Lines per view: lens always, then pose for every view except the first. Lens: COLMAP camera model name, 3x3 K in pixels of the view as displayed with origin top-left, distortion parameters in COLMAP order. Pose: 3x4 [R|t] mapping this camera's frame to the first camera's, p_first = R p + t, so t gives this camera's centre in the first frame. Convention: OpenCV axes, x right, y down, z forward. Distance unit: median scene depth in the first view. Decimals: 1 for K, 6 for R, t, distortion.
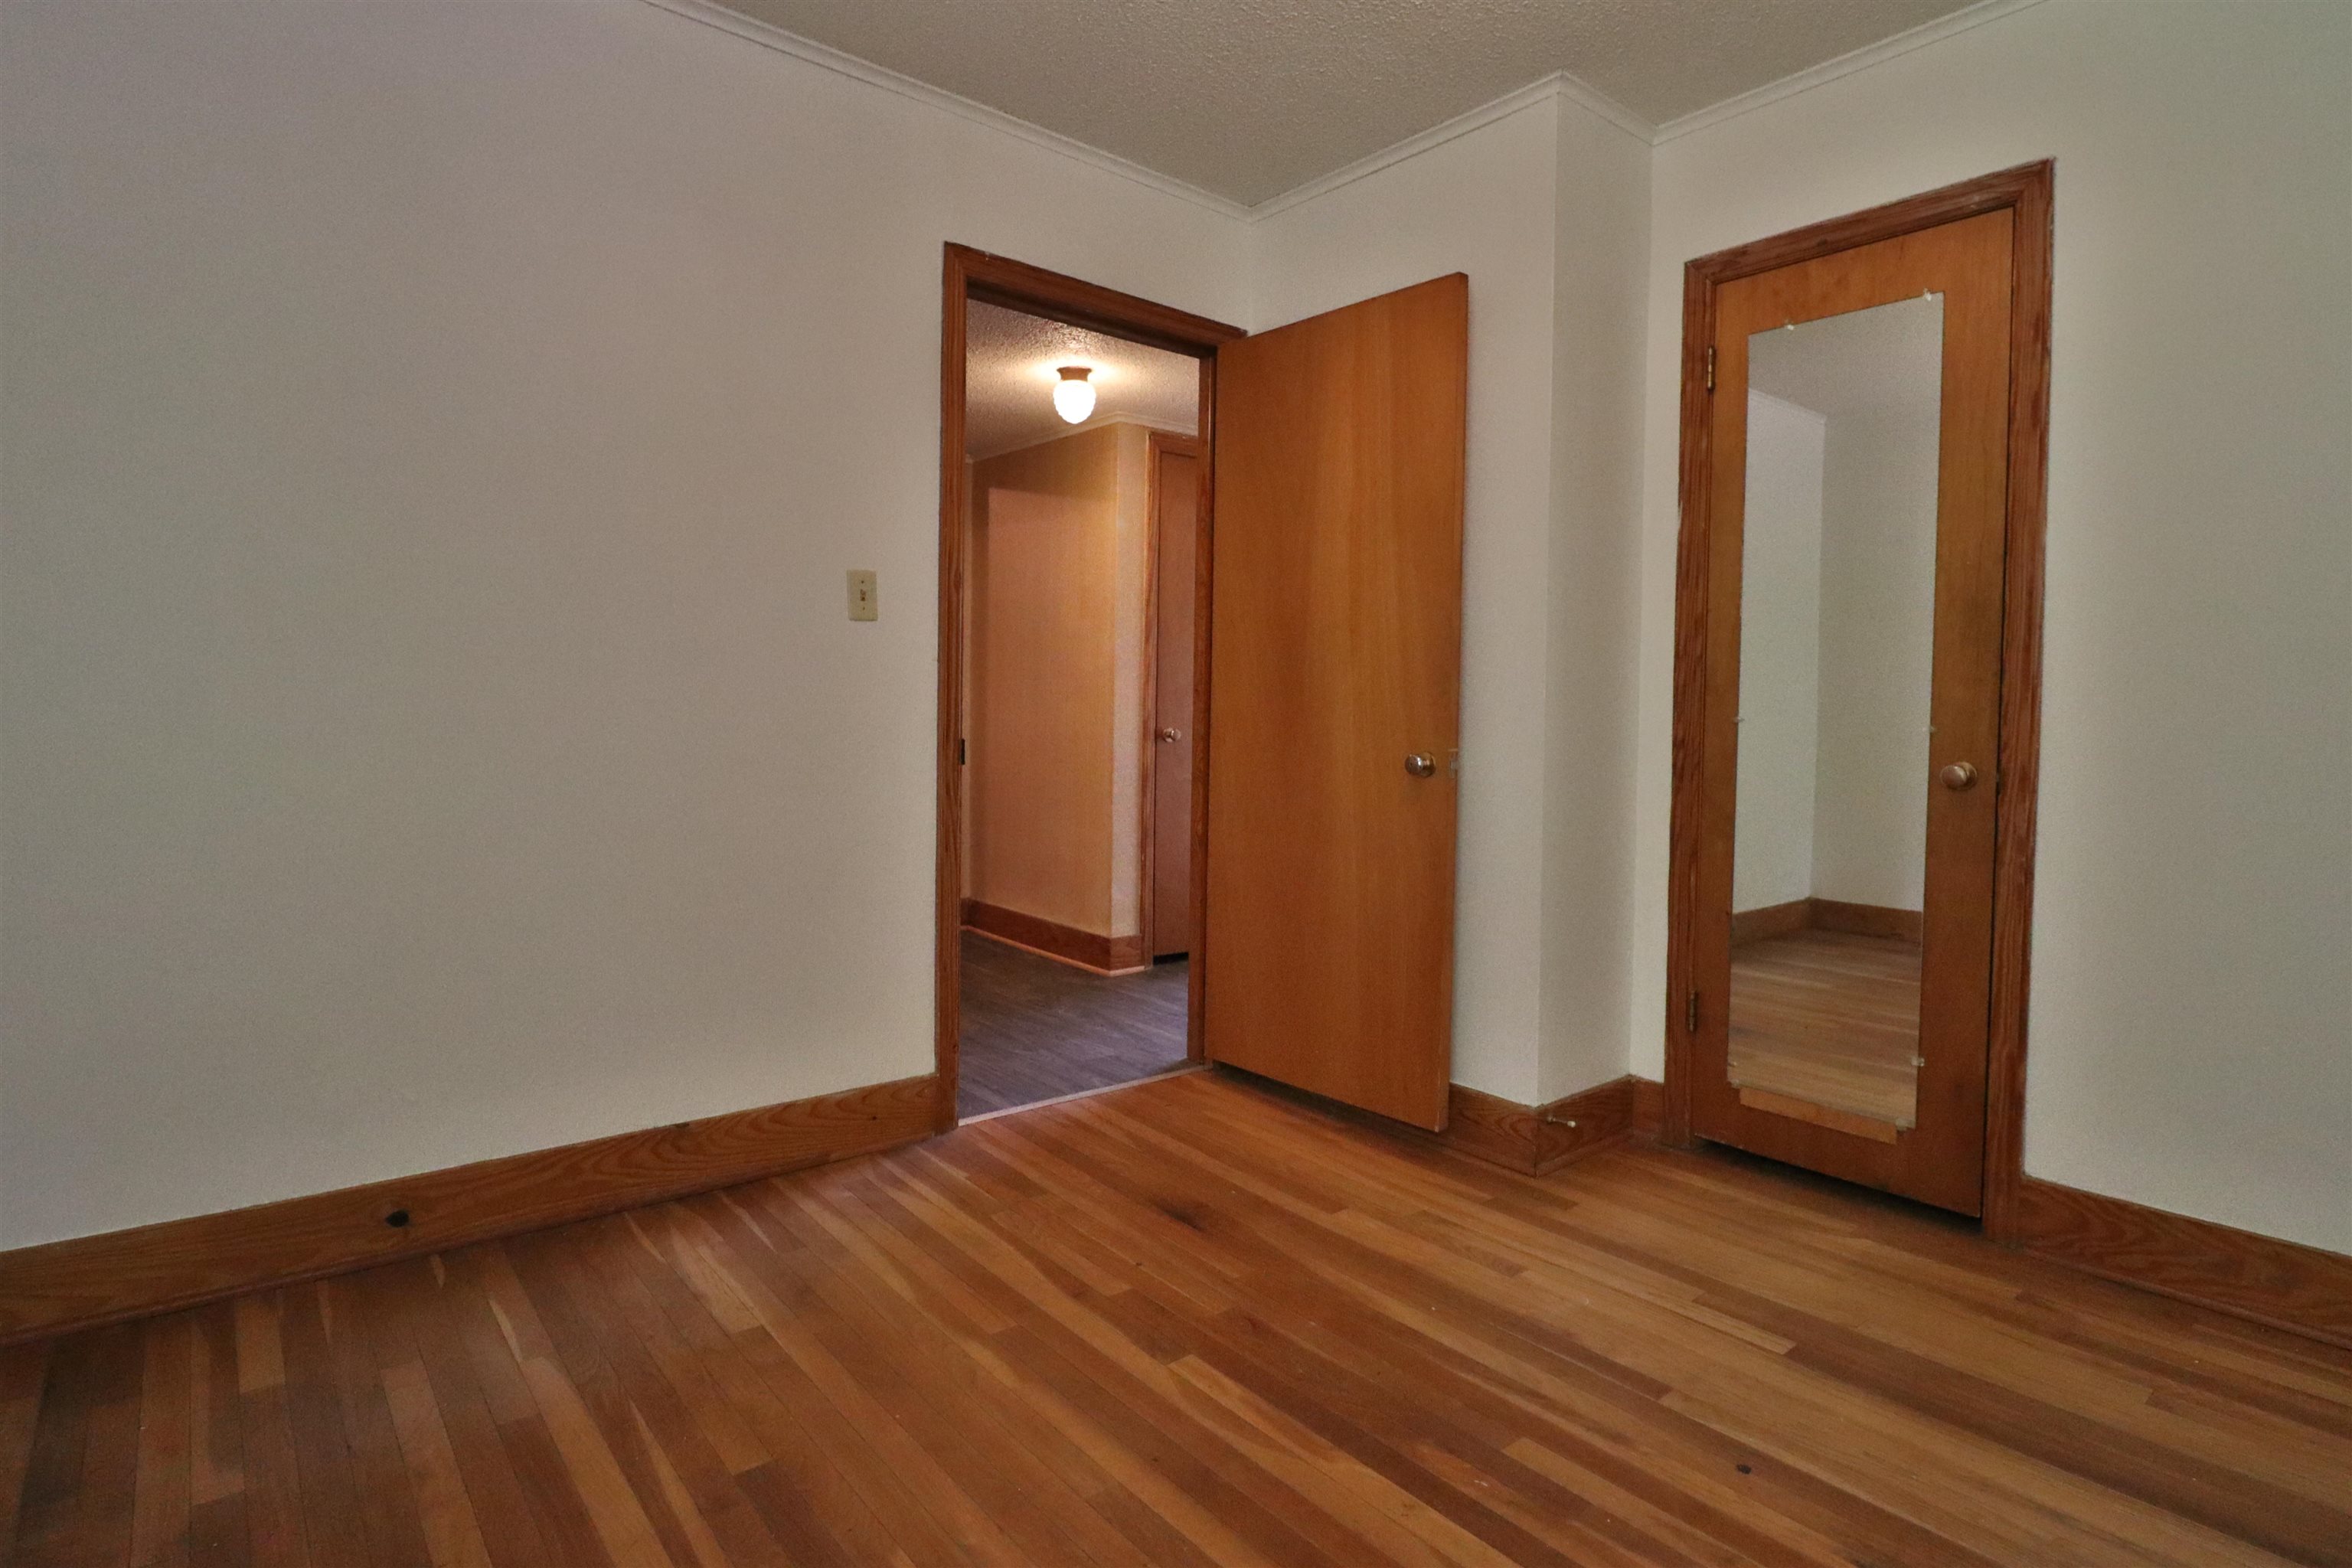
lens RADIAL K [[1216.1, 0, 1195.7], [0, 1216.1, 746.9], [0, 0, 1]] dist [0.003546, -0.015098]
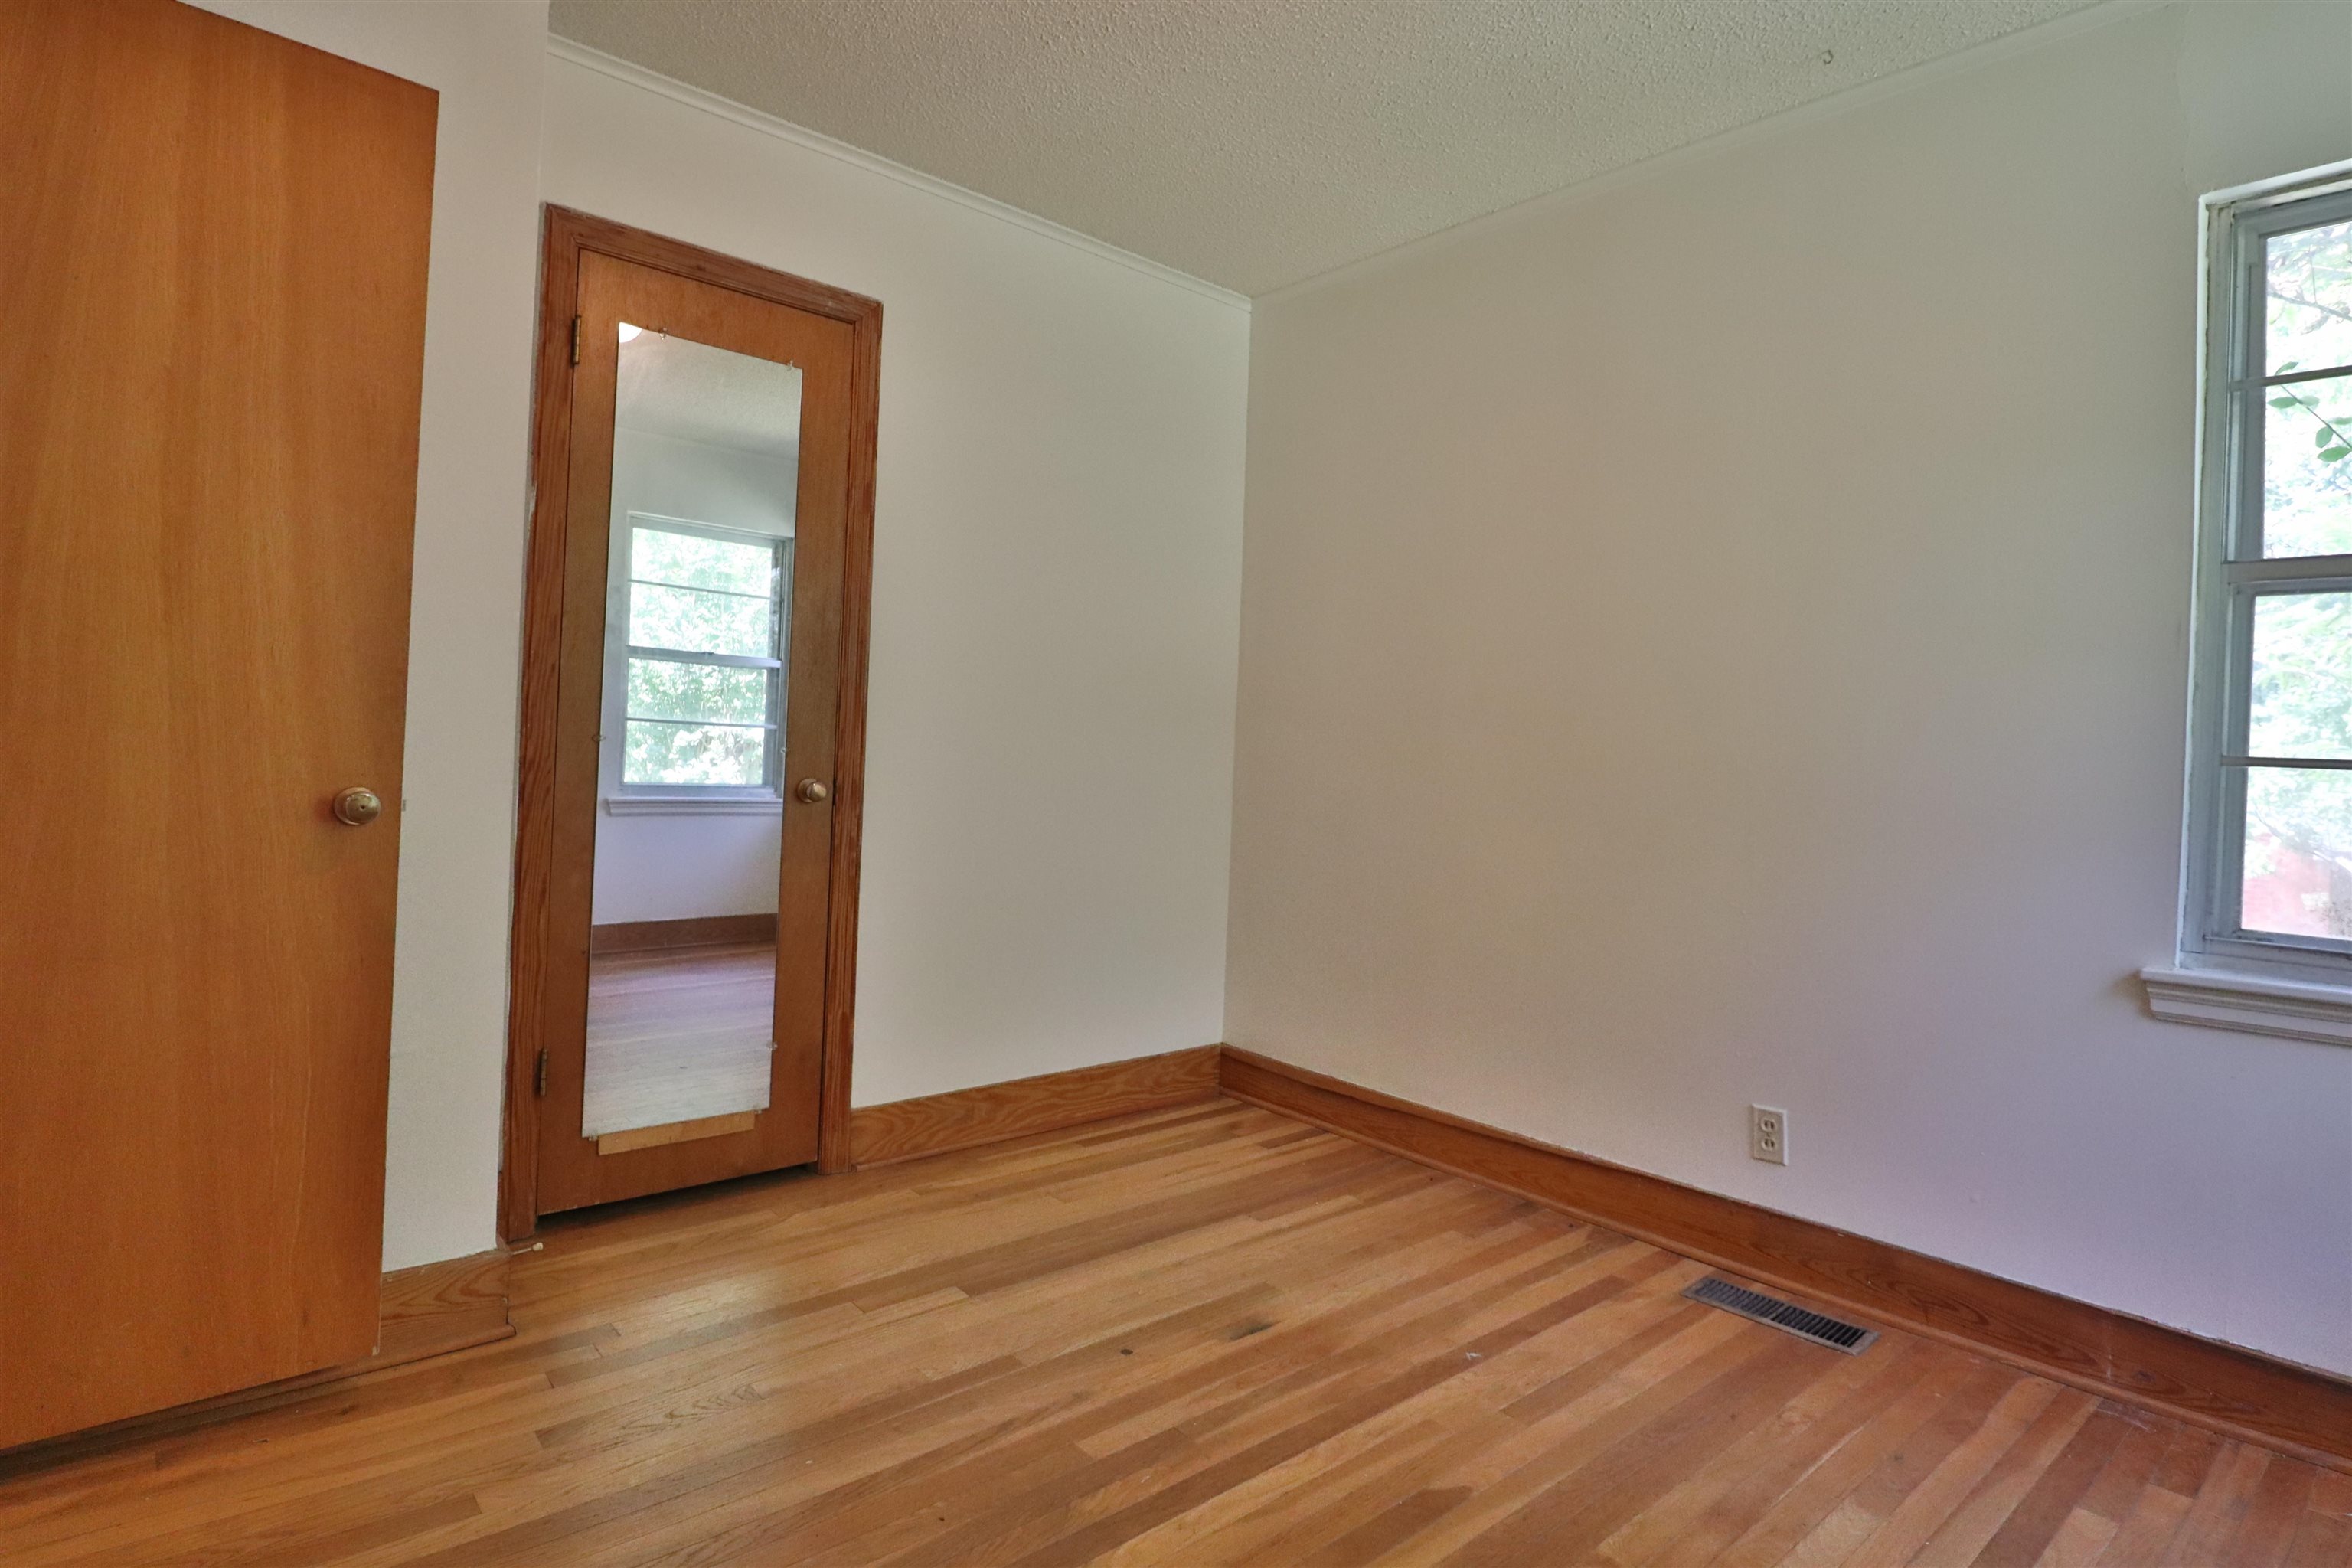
lens RADIAL K [[1216.1, 0, 1195.7], [0, 1216.1, 746.9], [0, 0, 1]] dist [0.003546, -0.015098]
pose [[-0.029726, -0.008317, 0.999523, -0.572428], [-0.008067, 0.999935, 0.008080, -0.031571], [-0.999526, -0.007823, -0.029791, 0.687206]]
